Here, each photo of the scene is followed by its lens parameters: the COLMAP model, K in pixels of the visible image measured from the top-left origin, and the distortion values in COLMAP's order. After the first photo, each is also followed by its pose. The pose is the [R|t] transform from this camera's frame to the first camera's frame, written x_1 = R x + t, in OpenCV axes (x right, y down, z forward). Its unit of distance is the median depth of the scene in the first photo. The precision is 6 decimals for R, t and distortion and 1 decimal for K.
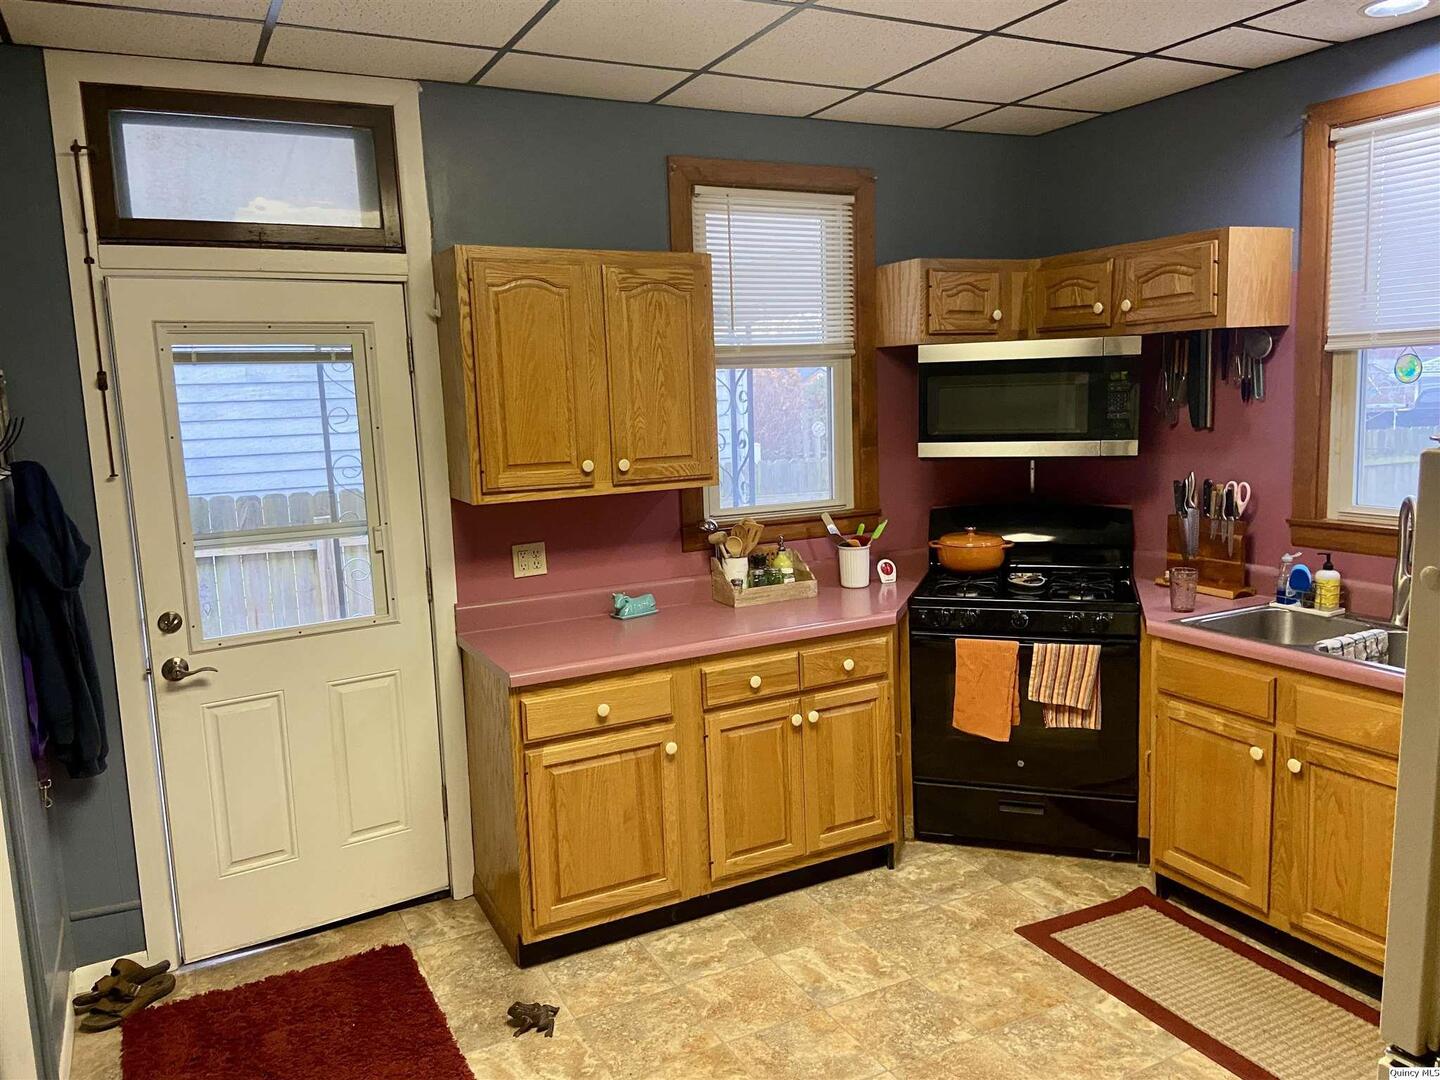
lens RADIAL K [[1078.9, 0, 728.8], [0, 1078.9, 534.8], [0, 0, 1]] dist [0.125280, -0.161475]
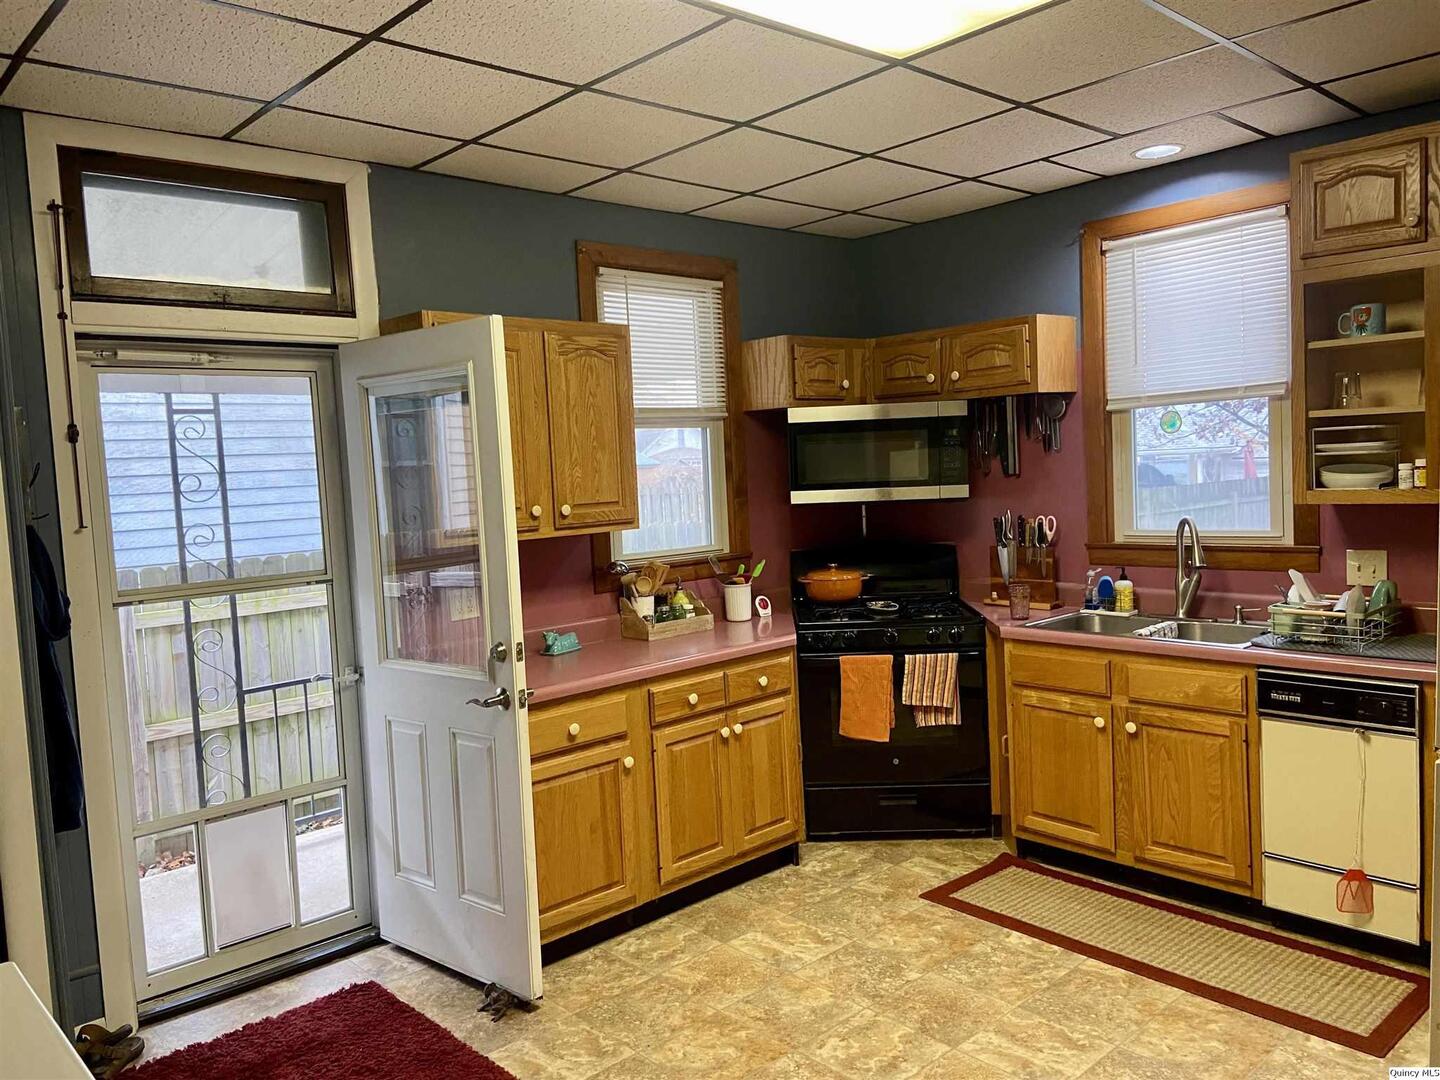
lens RADIAL K [[1081.5, 0, 716.3], [0, 1081.5, 534.5], [0, 0, 1]] dist [0.130348, -0.172847]
pose [[0.965487, -0.028168, 0.258924, -0.234370], [0.049142, 0.995980, -0.074890, 0.050455], [-0.255773, 0.085029, 0.962990, -0.103069]]
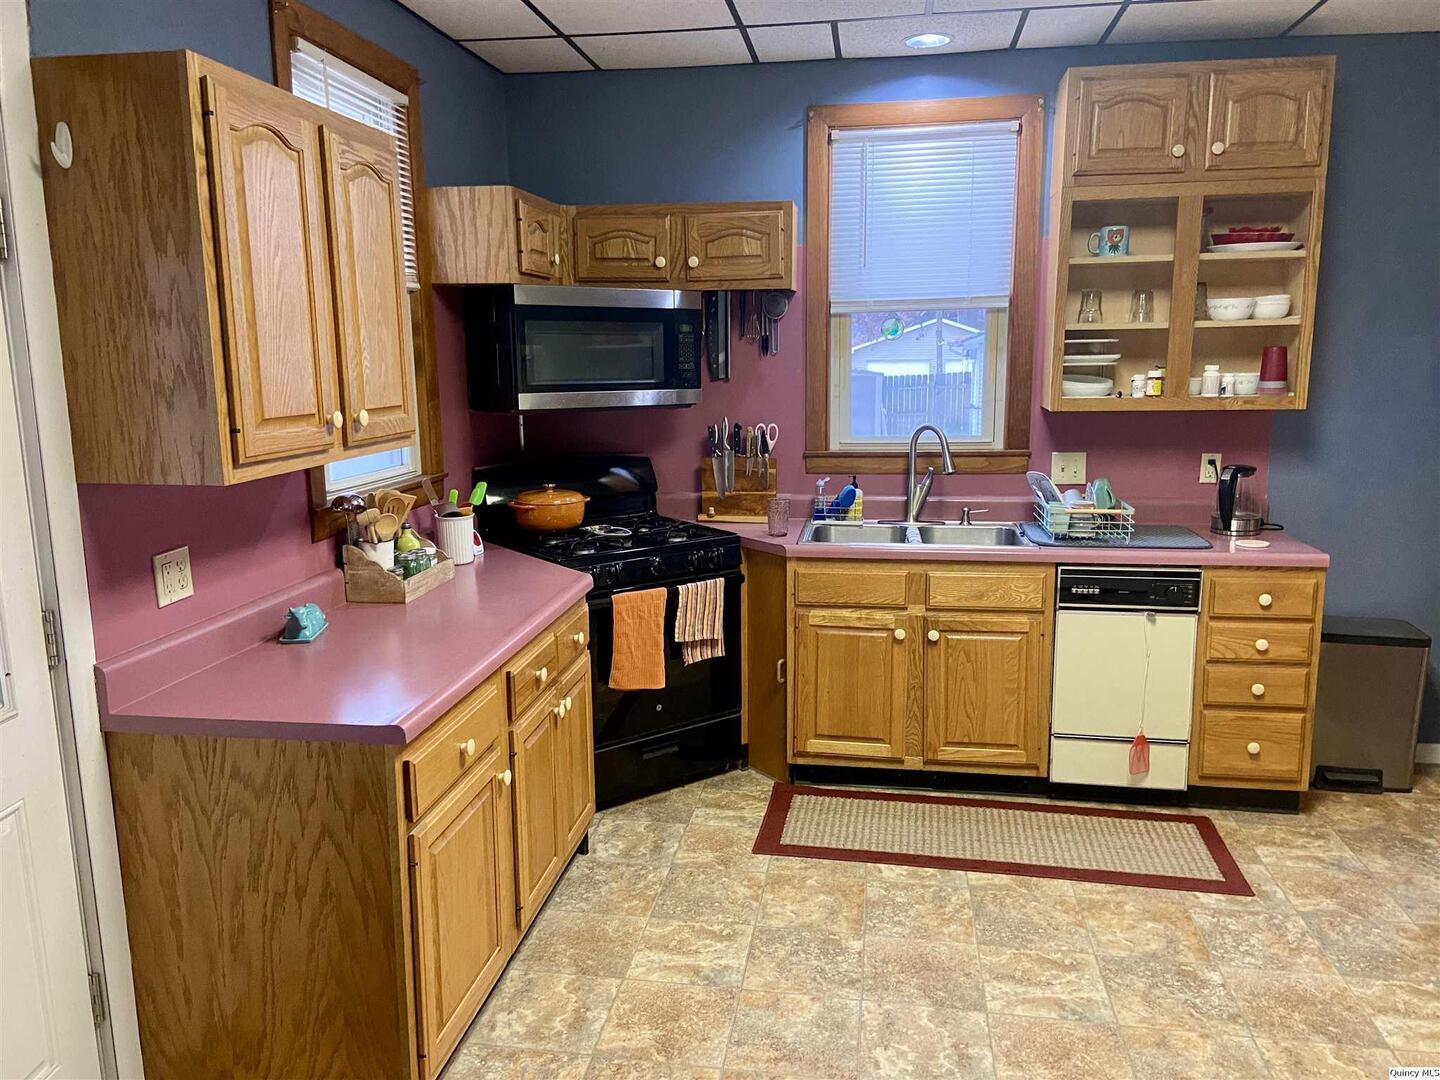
lens RADIAL K [[1081.5, 0, 716.3], [0, 1081.5, 534.5], [0, 0, 1]] dist [0.130348, -0.172847]
pose [[0.587579, -0.111216, 0.801487, -0.543806], [0.100387, 0.992876, 0.064180, -0.011165], [-0.802916, 0.042748, 0.594558, 0.384520]]
